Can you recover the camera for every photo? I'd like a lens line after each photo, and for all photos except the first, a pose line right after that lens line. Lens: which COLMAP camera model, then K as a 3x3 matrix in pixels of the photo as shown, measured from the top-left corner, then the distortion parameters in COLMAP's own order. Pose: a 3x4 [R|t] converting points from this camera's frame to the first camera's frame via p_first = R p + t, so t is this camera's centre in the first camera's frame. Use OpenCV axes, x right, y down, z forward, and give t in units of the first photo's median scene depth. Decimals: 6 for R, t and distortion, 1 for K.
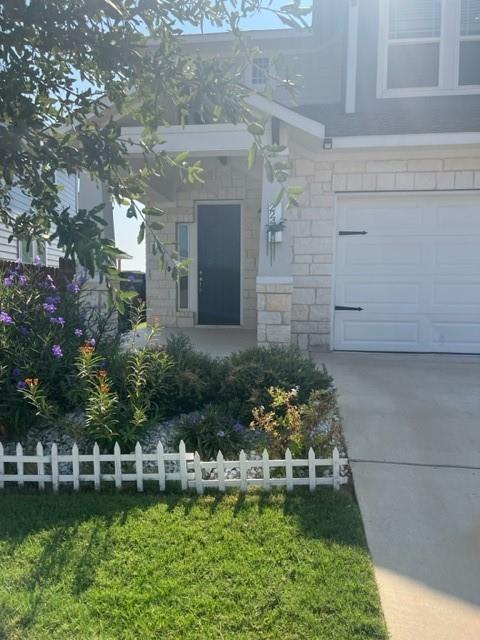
lens RADIAL K [[484.1, 0, 237.7], [0, 484.1, 321.7], [0, 0, 1]] dist [0.037271, -0.059925]
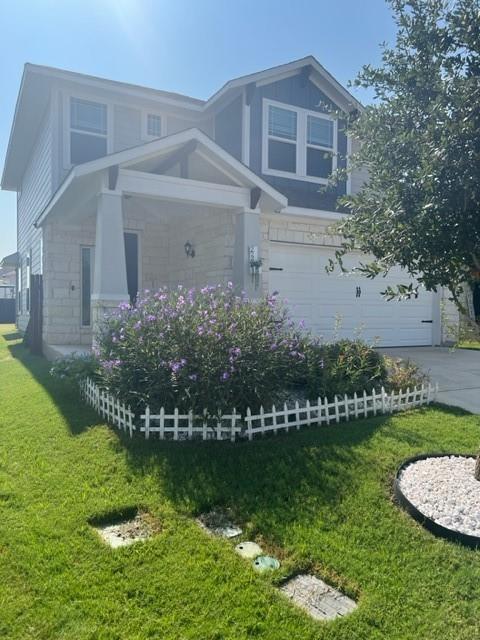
lens RADIAL K [[484.1, 0, 236.1], [0, 484.1, 319.9], [0, 0, 1]] dist [0.037271, -0.059925]
pose [[0.806664, -0.008729, 0.590946, -0.794527], [0.036654, 0.998705, -0.035282, 0.015418], [-0.589872, 0.050121, 0.805940, -0.089988]]
